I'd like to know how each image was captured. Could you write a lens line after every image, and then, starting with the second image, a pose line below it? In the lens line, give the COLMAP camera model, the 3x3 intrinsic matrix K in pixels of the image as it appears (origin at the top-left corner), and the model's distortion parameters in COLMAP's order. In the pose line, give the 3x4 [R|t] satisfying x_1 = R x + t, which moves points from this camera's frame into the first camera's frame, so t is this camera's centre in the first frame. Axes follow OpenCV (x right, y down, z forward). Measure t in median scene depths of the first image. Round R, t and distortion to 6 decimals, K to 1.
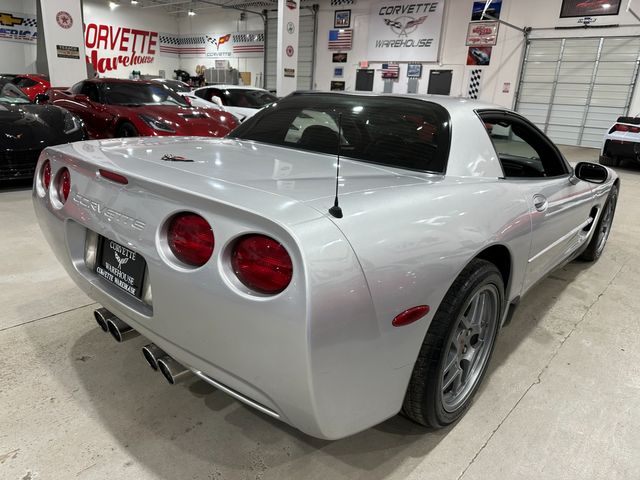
lens RADIAL K [[445.9, 0, 321.4], [0, 445.9, 243.8], [0, 0, 1]] dist [0.112957, -0.177241]
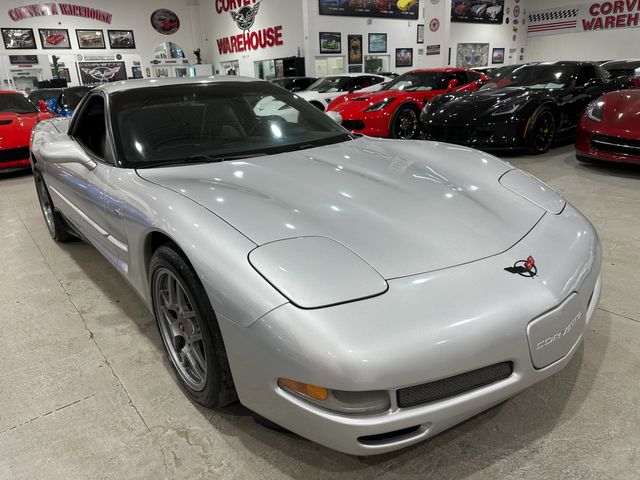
lens RADIAL K [[445.9, 0, 321.4], [0, 445.9, 243.8], [0, 0, 1]] dist [0.112957, -0.177241]
pose [[-0.177029, 0.301381, -0.936926, 1.177322], [-0.282575, 0.896318, 0.341710, -0.384067], [0.942768, 0.325245, -0.073511, 1.325778]]
